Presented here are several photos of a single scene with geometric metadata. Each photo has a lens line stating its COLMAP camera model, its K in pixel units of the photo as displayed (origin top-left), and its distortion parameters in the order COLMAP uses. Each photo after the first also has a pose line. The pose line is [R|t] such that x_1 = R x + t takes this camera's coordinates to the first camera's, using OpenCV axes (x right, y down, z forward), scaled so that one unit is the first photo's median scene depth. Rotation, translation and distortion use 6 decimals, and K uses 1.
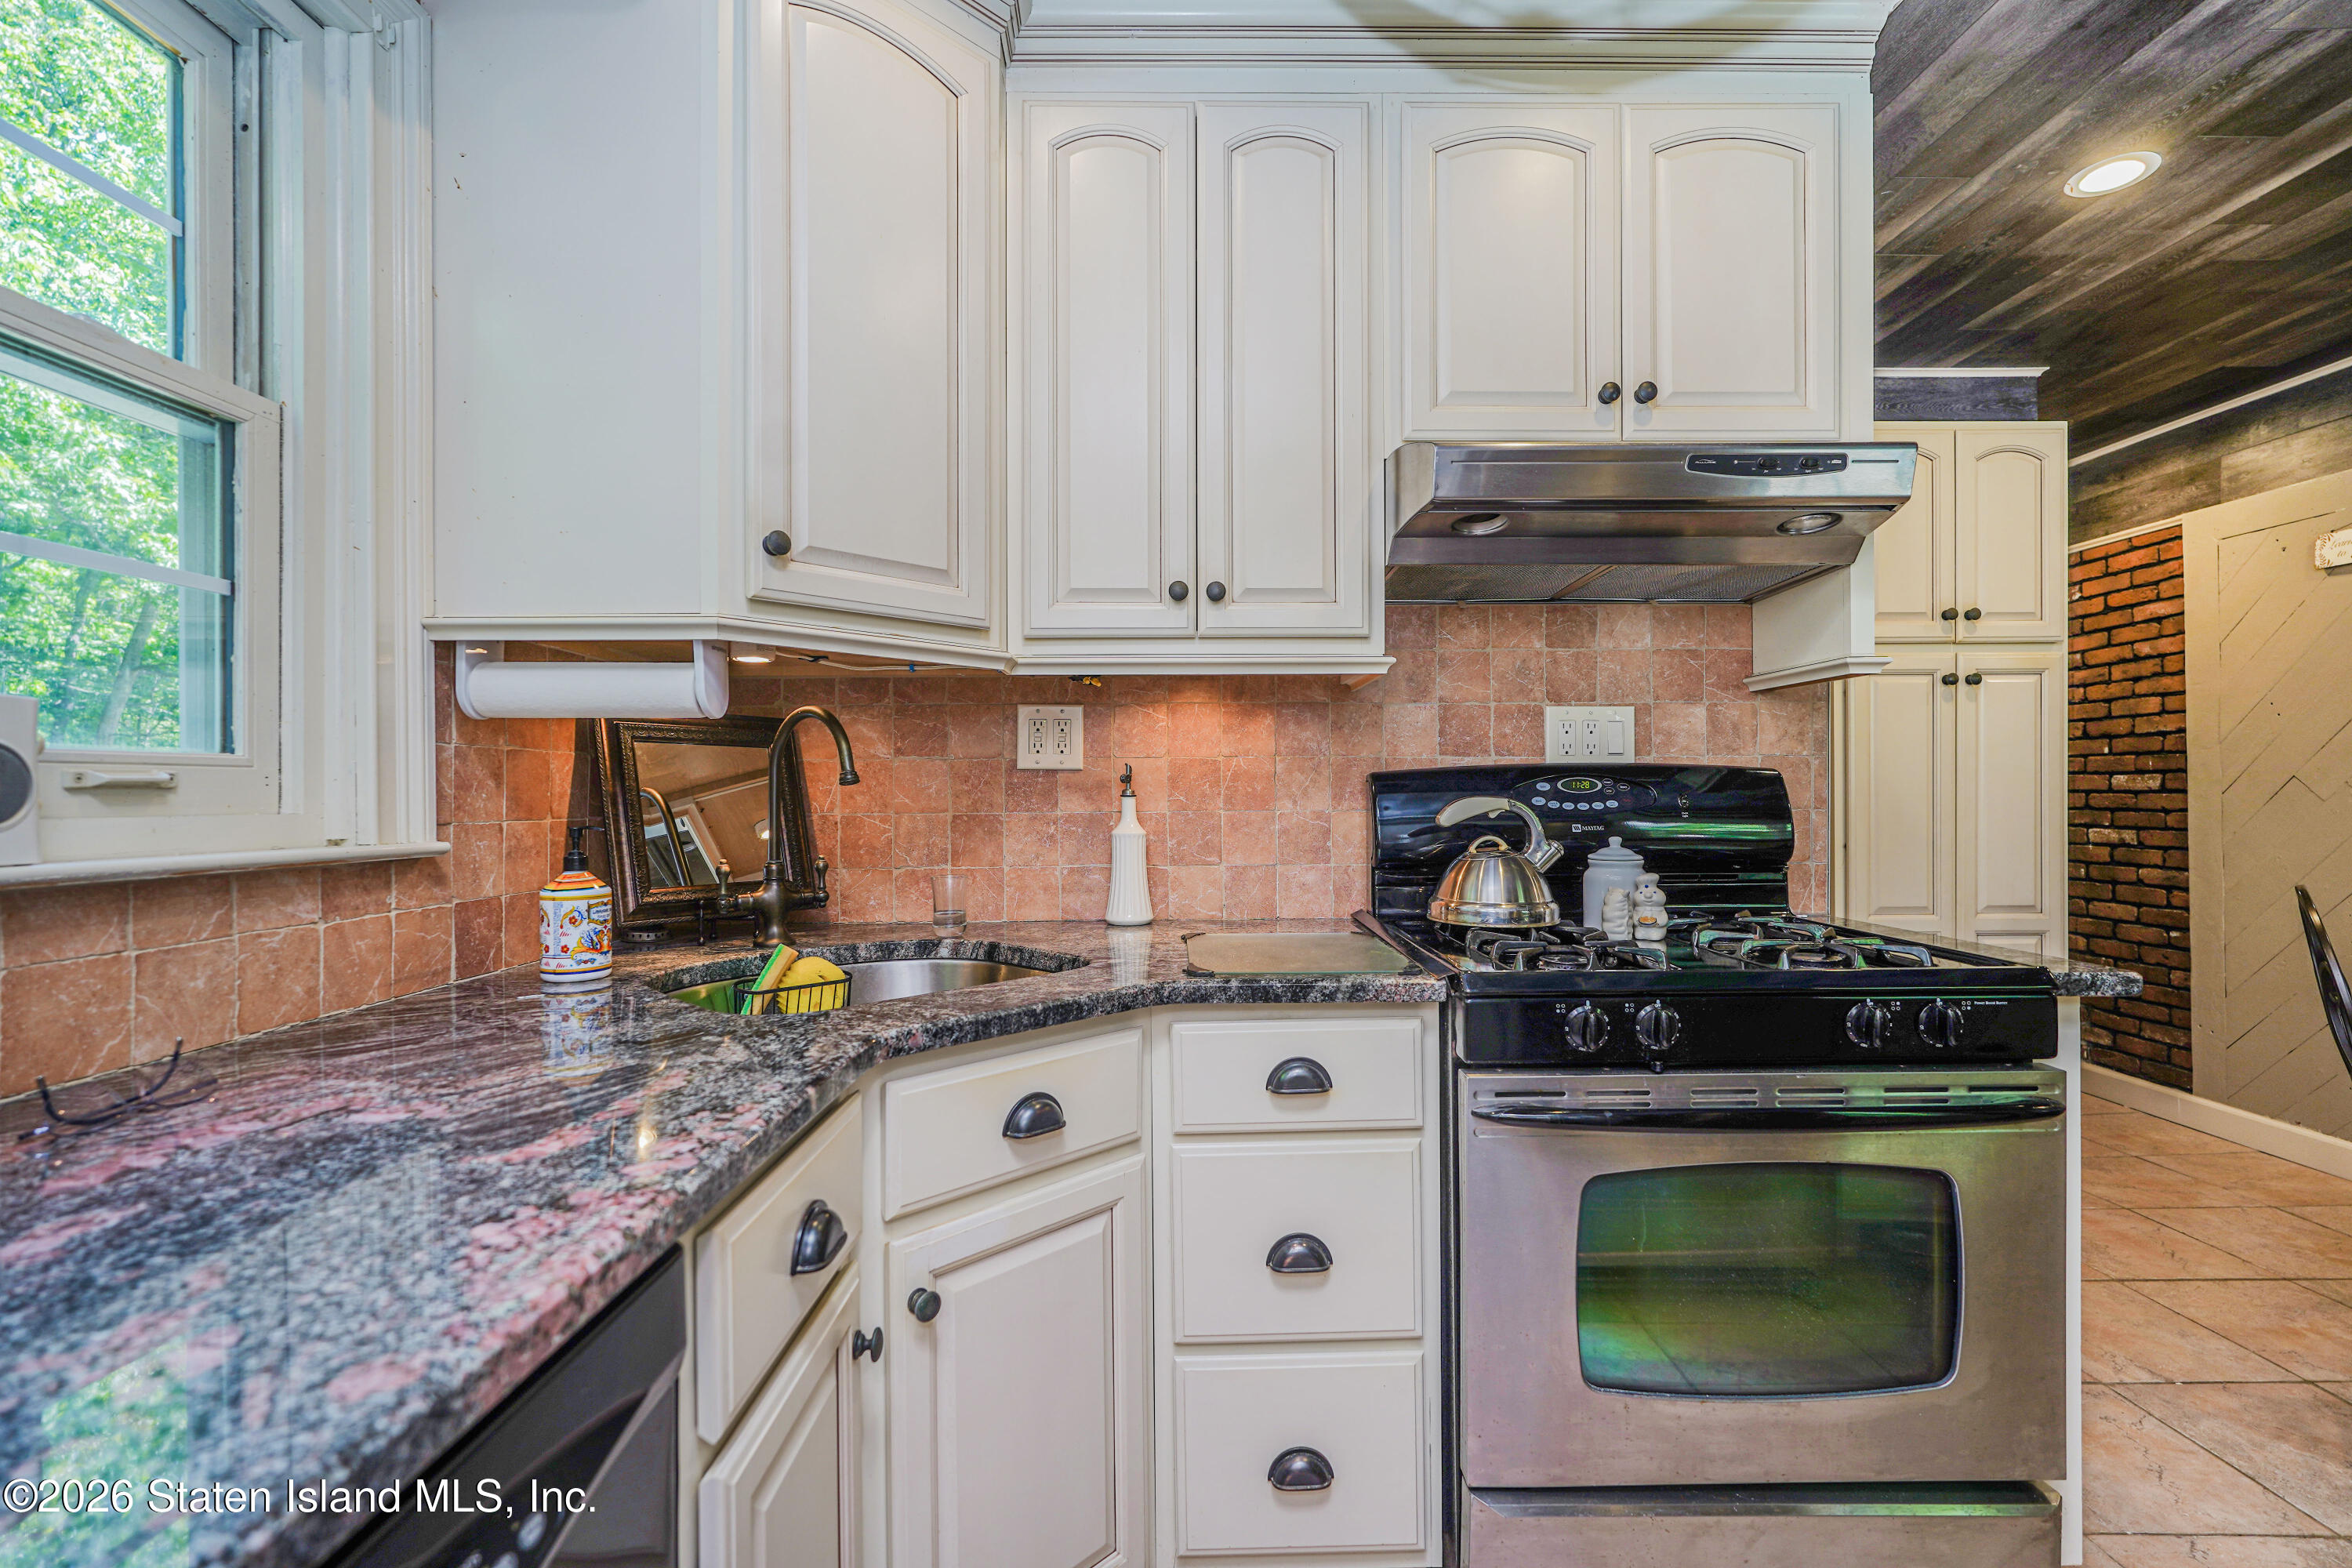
lens RADIAL K [[1035.9, 0, 1174.3], [0, 1035.9, 790.3], [0, 0, 1]] dist [-0.017924, 0.008357]
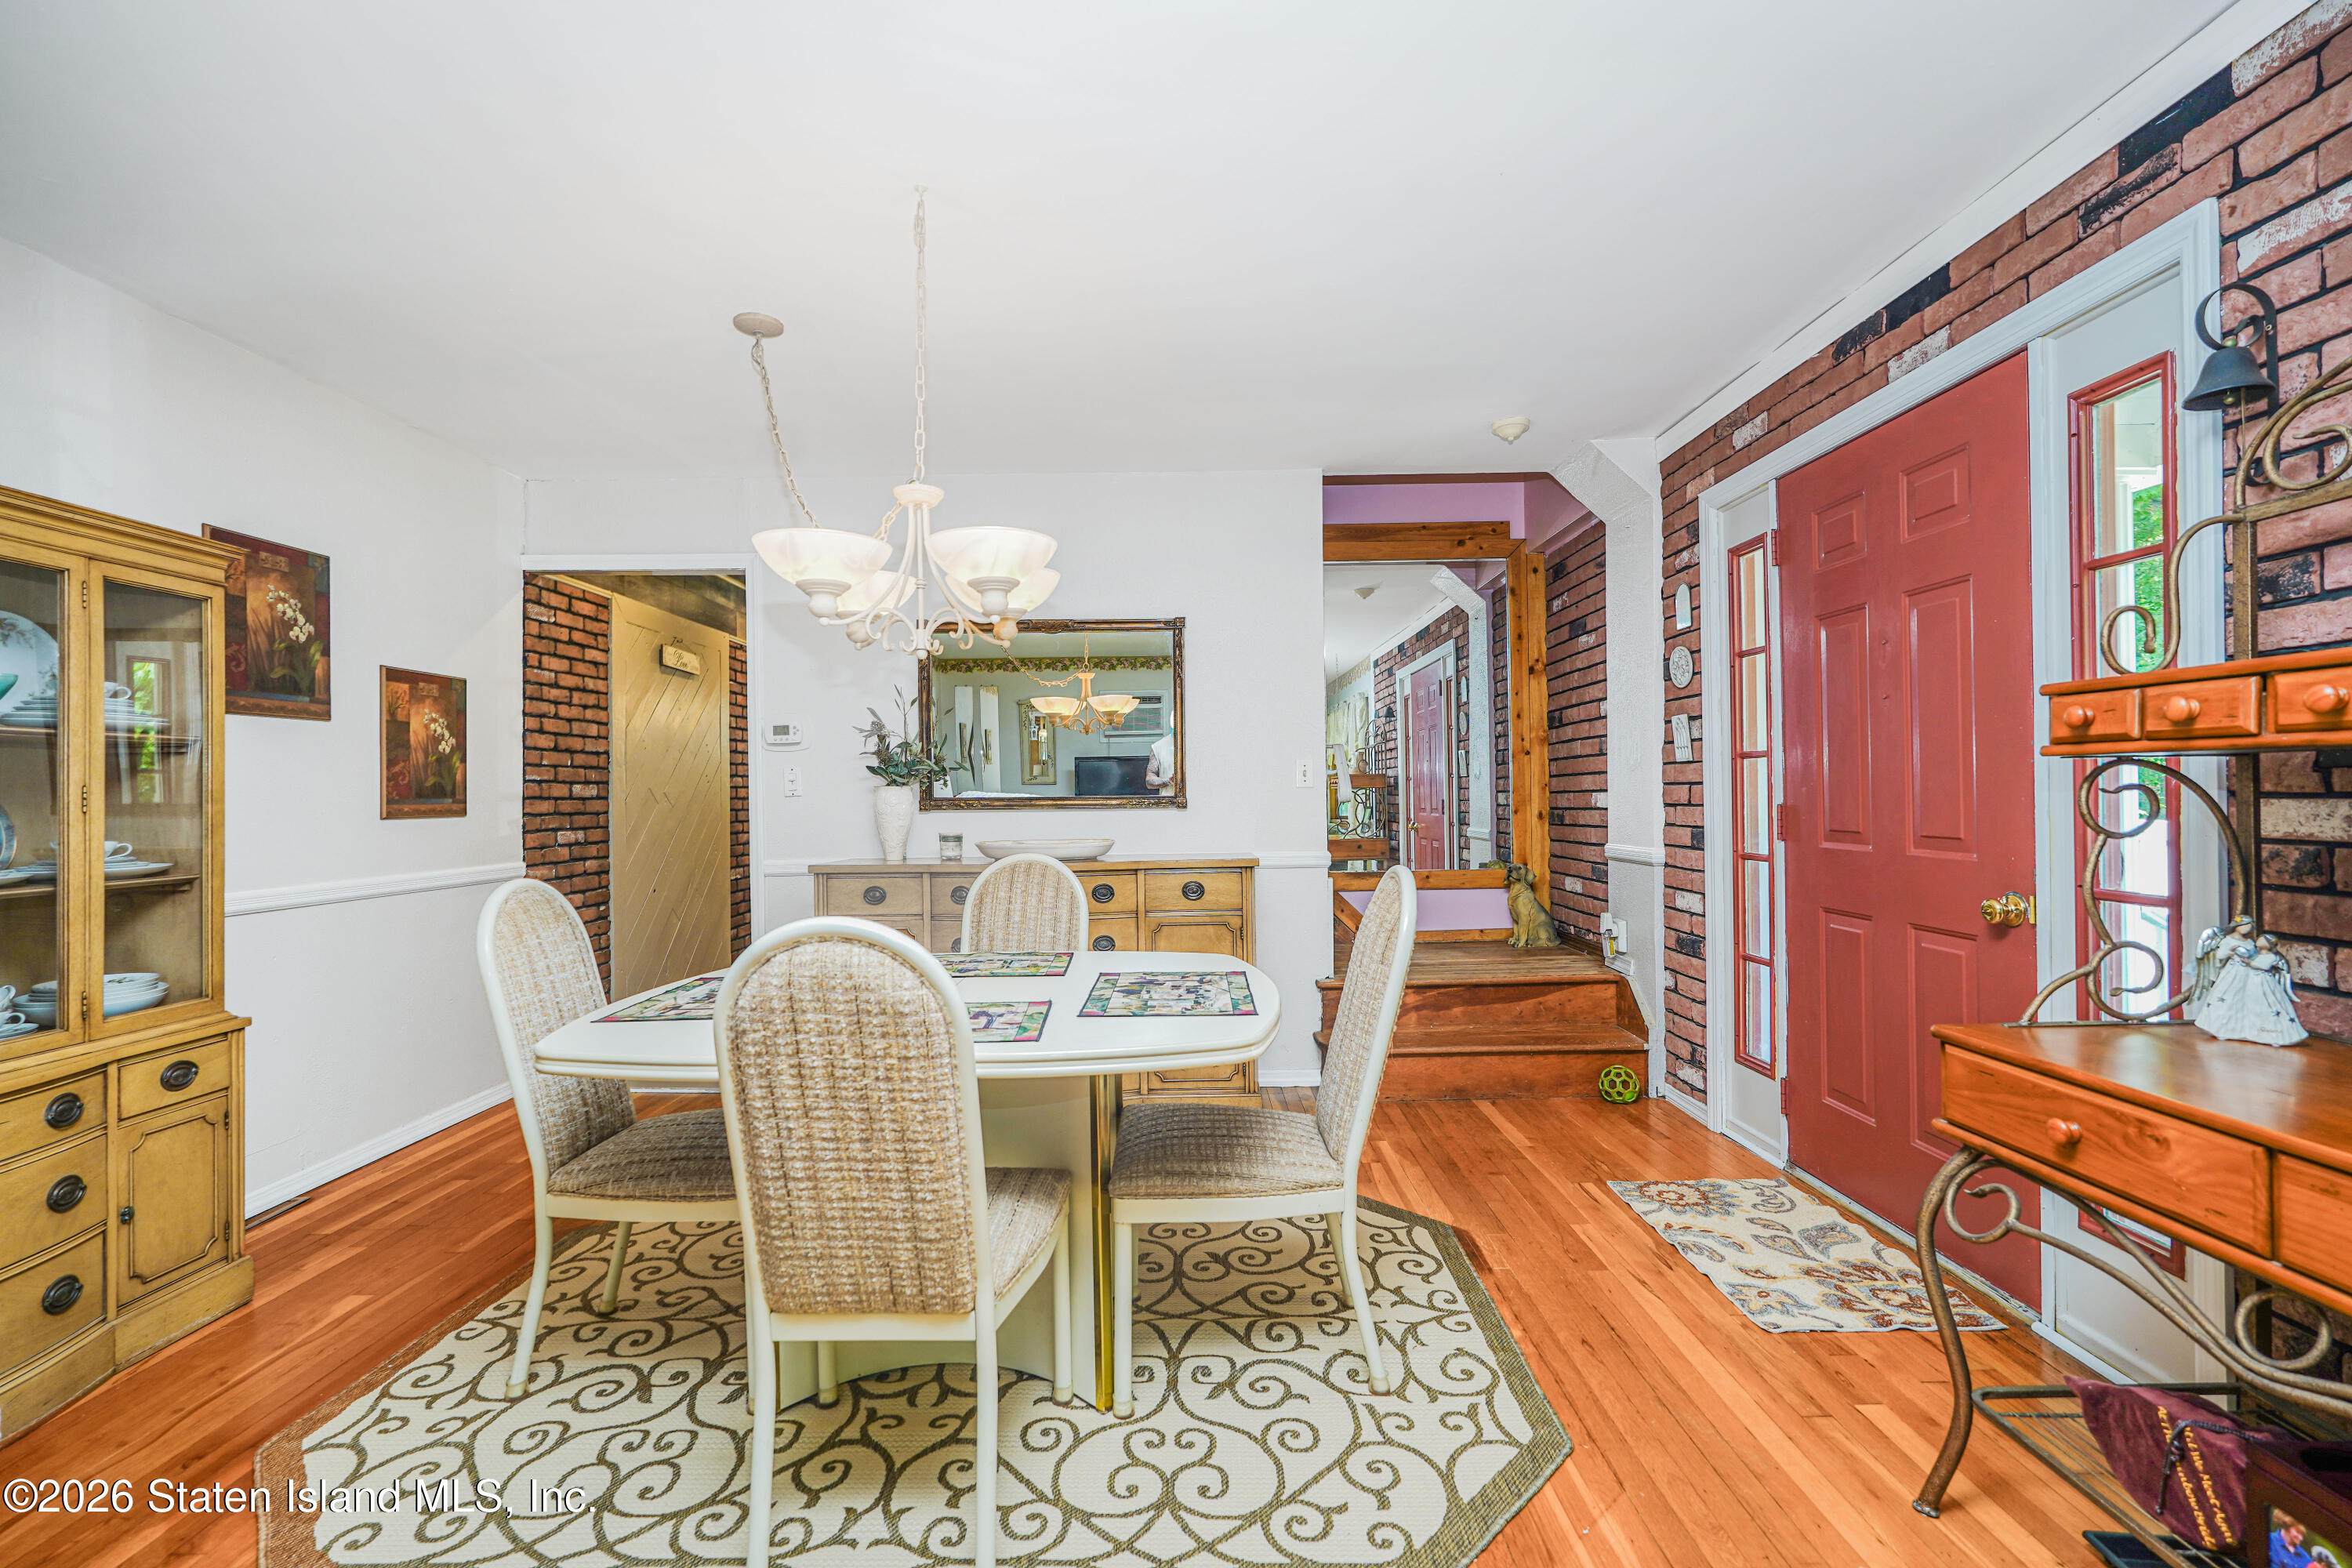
lens RADIAL K [[1035.9, 0, 1174.3], [0, 1035.9, 790.3], [0, 0, 1]] dist [-0.017924, 0.008357]
pose [[-0.999849, 0.012342, 0.012216, 0.216363], [0.012295, 0.999917, -0.003938, 0.004624], [-0.012263, -0.003787, -0.999918, 2.168469]]
